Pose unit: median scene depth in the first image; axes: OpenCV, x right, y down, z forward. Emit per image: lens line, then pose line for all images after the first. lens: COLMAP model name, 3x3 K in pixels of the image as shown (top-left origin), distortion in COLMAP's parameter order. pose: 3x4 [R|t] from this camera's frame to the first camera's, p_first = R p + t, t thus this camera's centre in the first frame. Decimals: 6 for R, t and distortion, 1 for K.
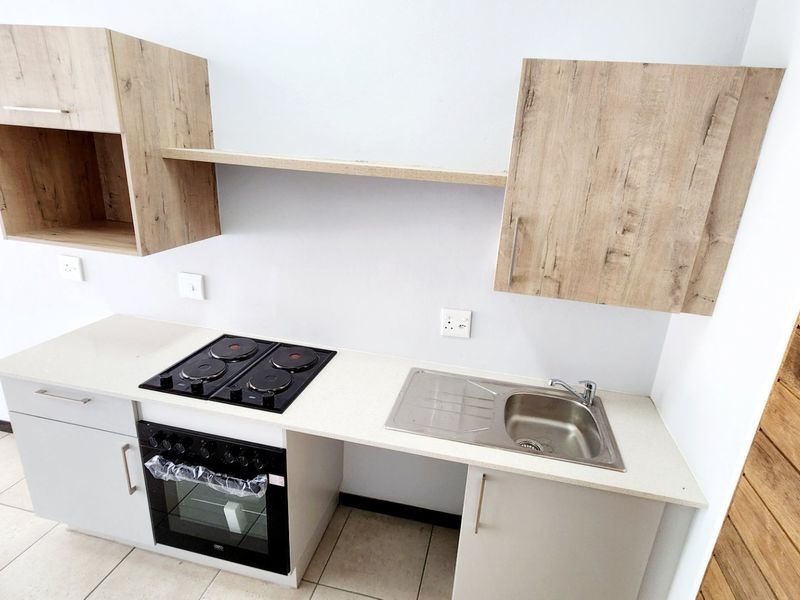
lens RADIAL K [[448.5, 0, 407.3], [0, 448.5, 292.2], [0, 0, 1]] dist [-0.001231, -0.000725]
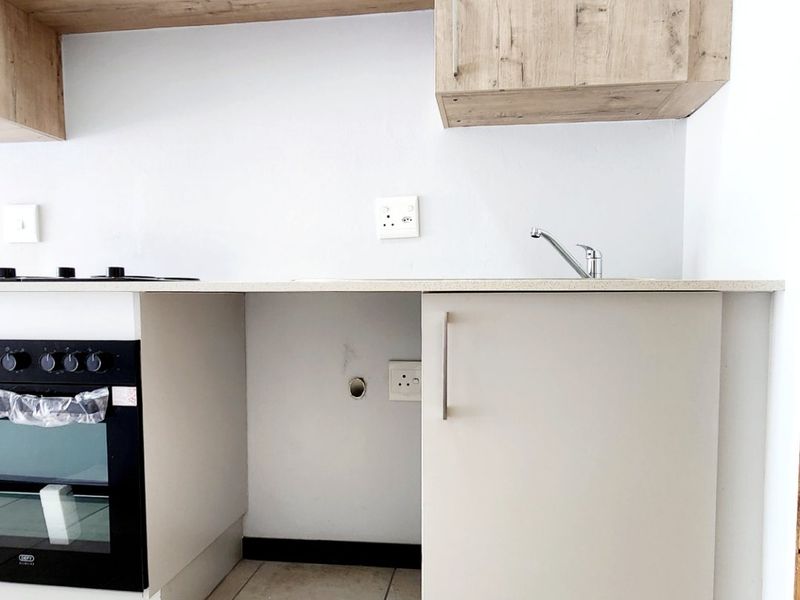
lens RADIAL K [[602.8, 0, 399.1], [0, 602.8, 389.7], [0, 0, 1]] dist [-0.002406, -0.000475]
pose [[0.996014, -0.067182, 0.058671, 0.041628], [0.079724, 0.965515, -0.247841, 0.652128], [-0.039998, 0.251531, 0.967022, 0.170976]]
